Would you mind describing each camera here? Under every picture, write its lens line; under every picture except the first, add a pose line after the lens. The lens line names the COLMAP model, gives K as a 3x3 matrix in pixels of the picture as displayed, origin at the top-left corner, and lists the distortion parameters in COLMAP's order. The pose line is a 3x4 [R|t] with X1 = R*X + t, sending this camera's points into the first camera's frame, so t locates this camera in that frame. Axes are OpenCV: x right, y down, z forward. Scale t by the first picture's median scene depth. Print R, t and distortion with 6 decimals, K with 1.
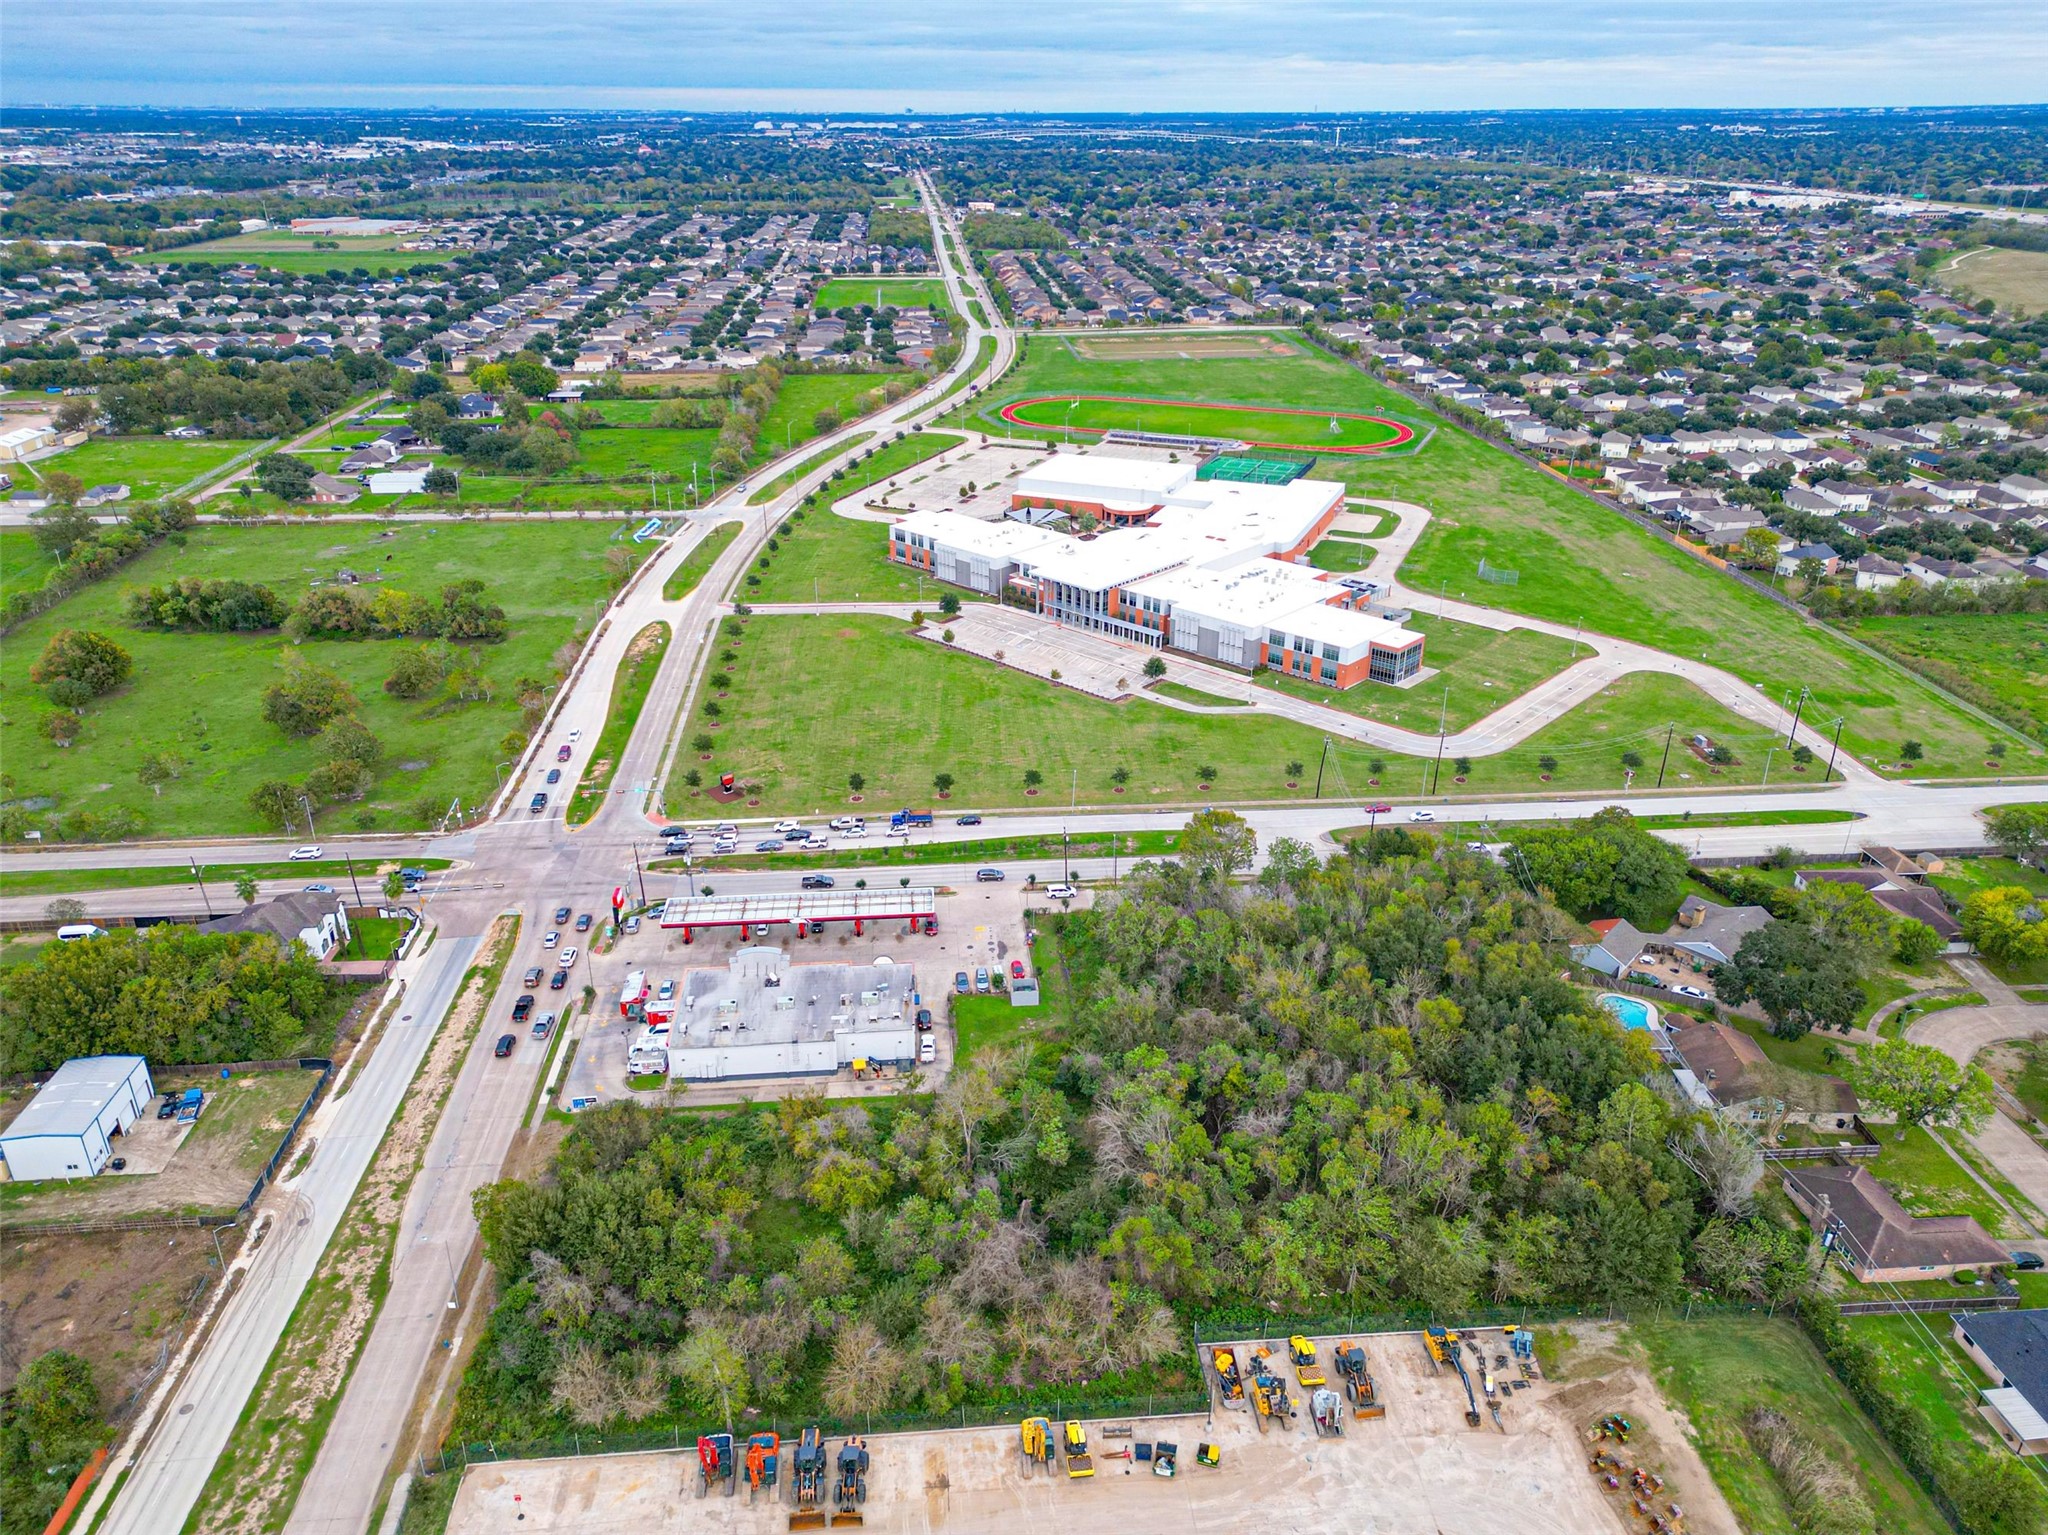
lens RADIAL K [[1417.5, 0, 1024.6], [0, 1417.5, 769.3], [0, 0, 1]] dist [0.078919, -0.071851]
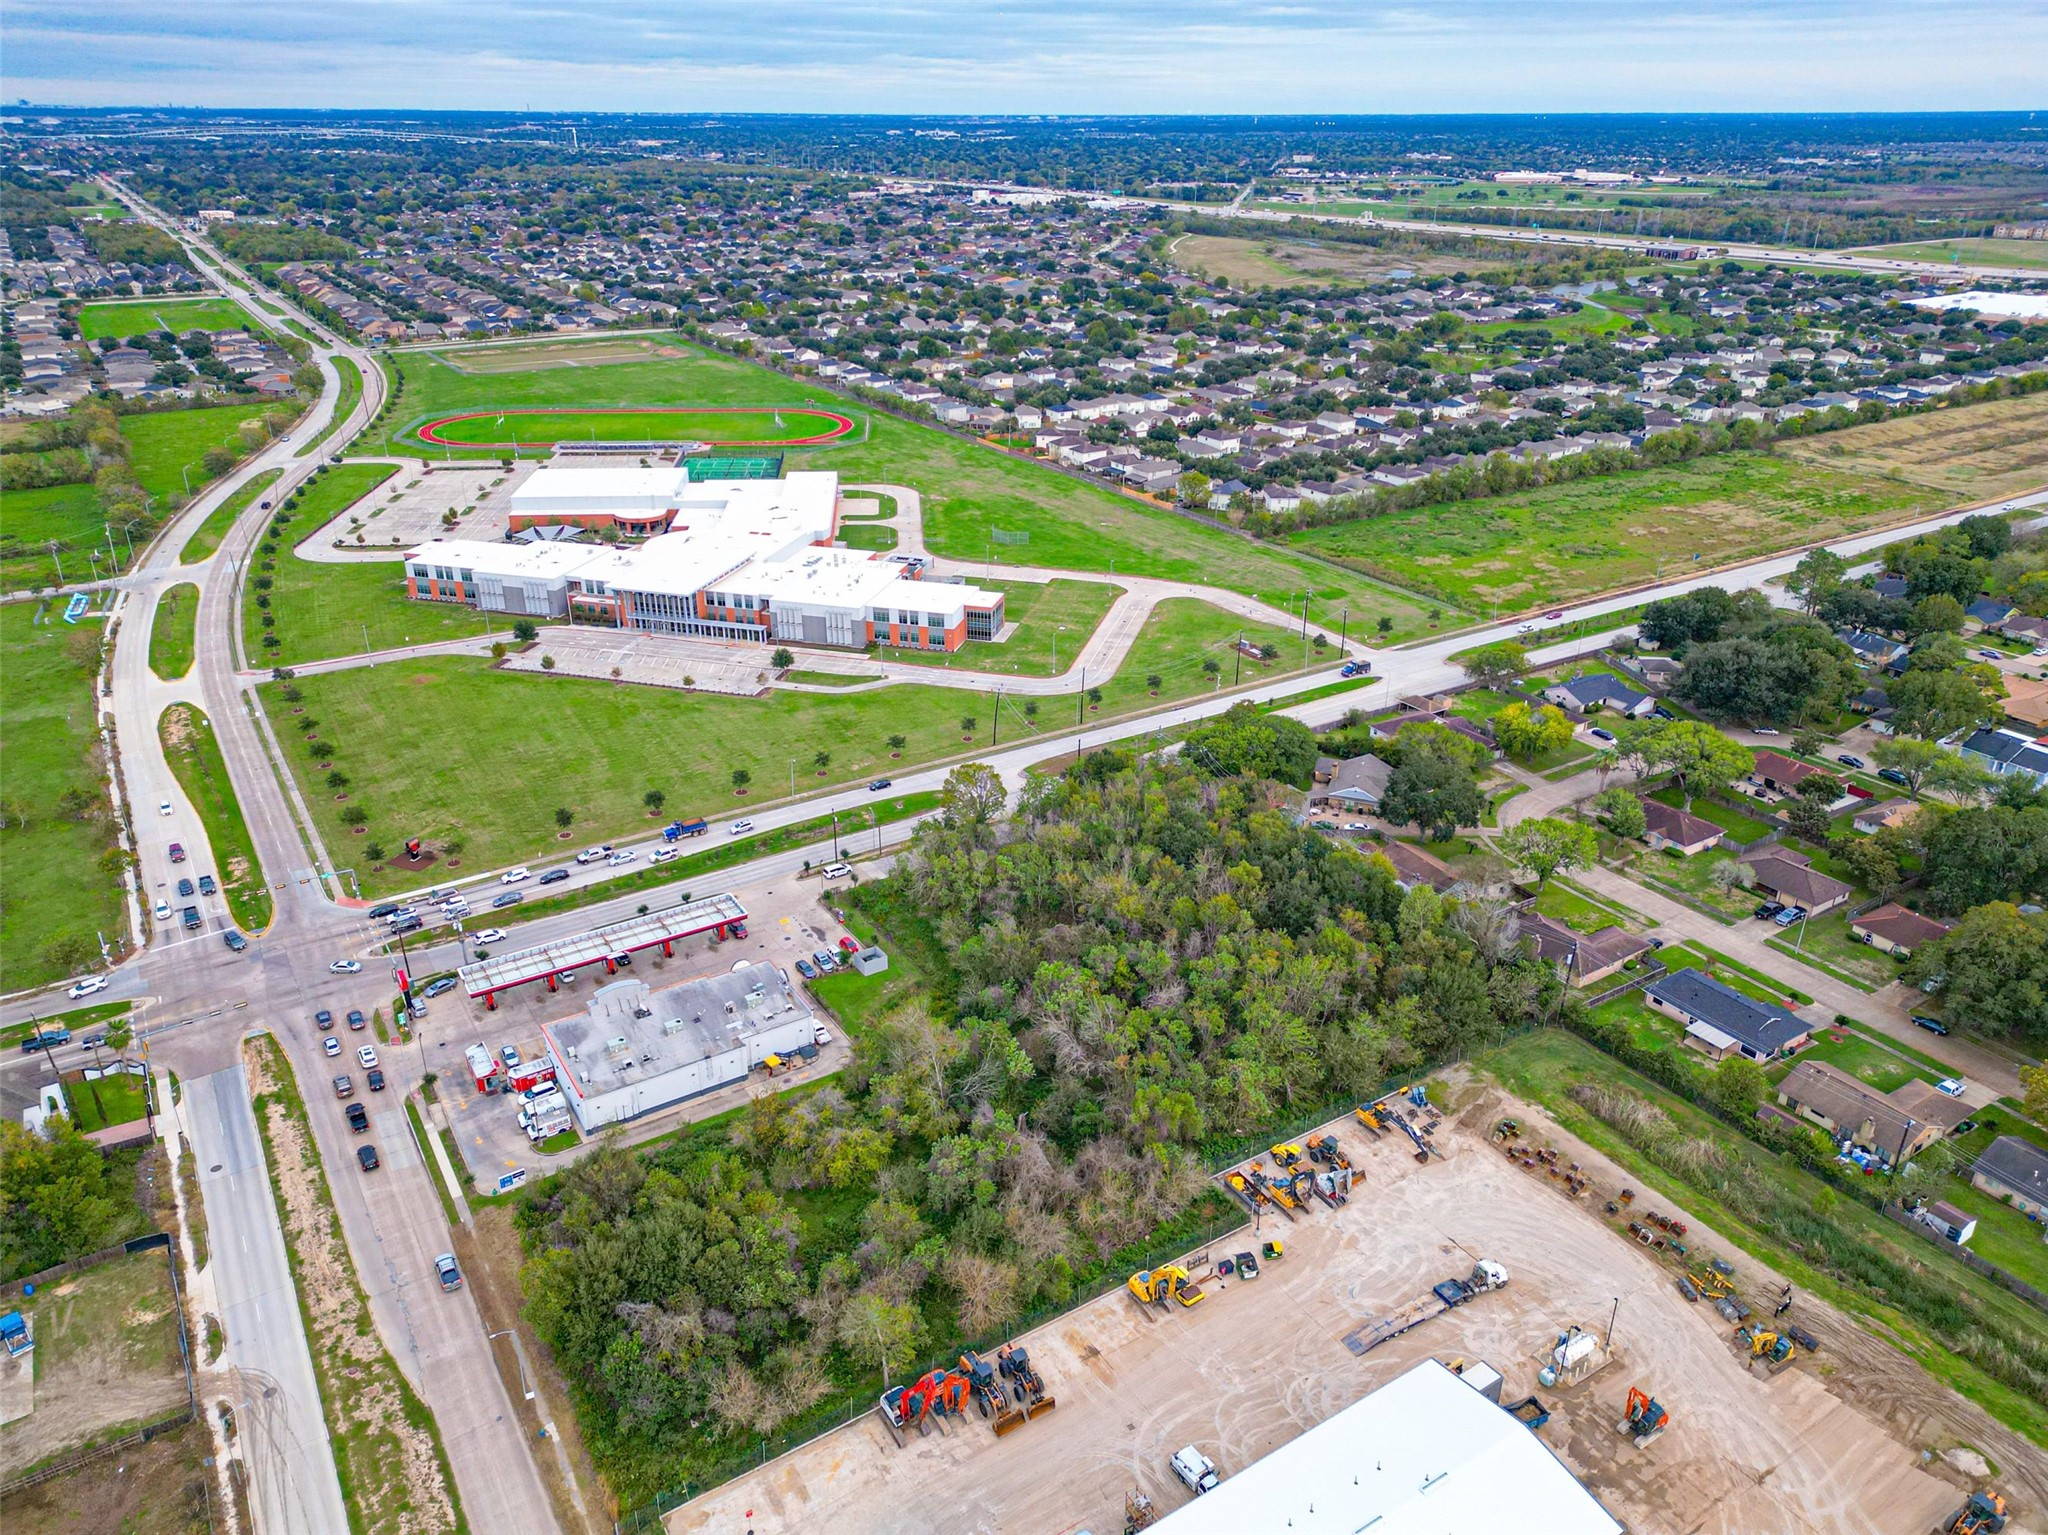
lens RADIAL K [[1417.5, 0, 1024.6], [0, 1417.5, 769.3], [0, 0, 1]] dist [0.078919, -0.071851]
pose [[0.883503, -0.193829, 0.426441, -0.212557], [0.194101, 0.980025, 0.043308, -0.003834], [-0.426318, 0.044510, 0.903478, -0.004153]]
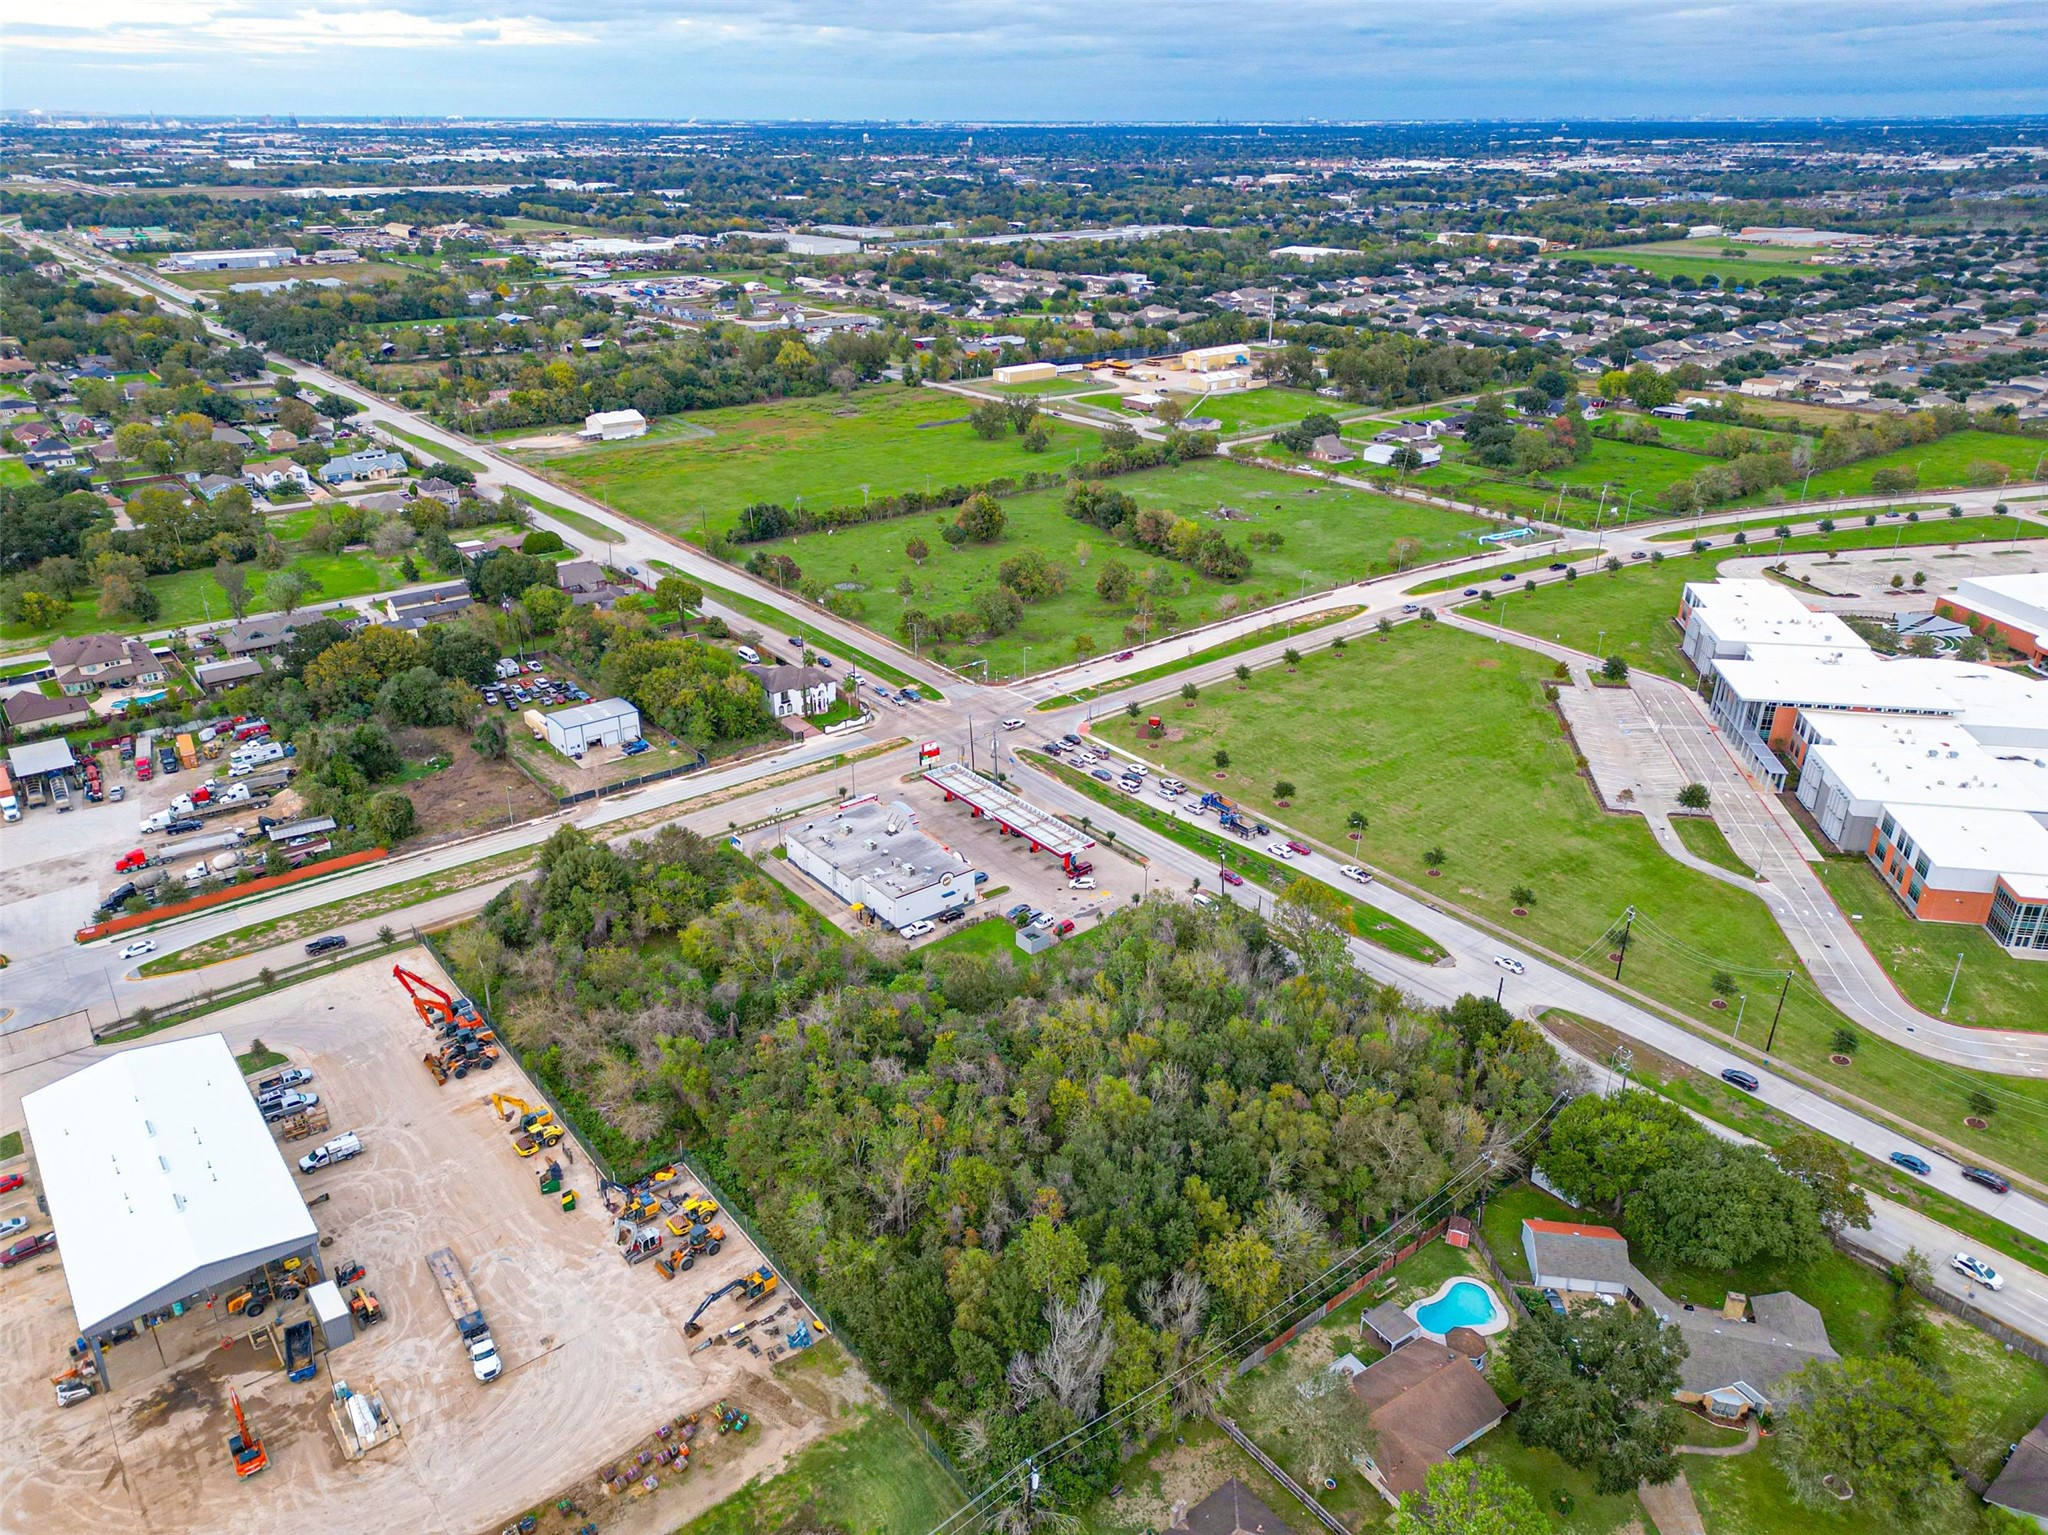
lens RADIAL K [[1417.5, 0, 1024.6], [0, 1417.5, 769.3], [0, 0, 1]] dist [0.078919, -0.071851]
pose [[0.558789, 0.344840, -0.754215, 0.500964], [-0.349508, 0.922662, 0.162910, -0.088071], [0.752063, 0.172572, 0.636098, 0.195491]]
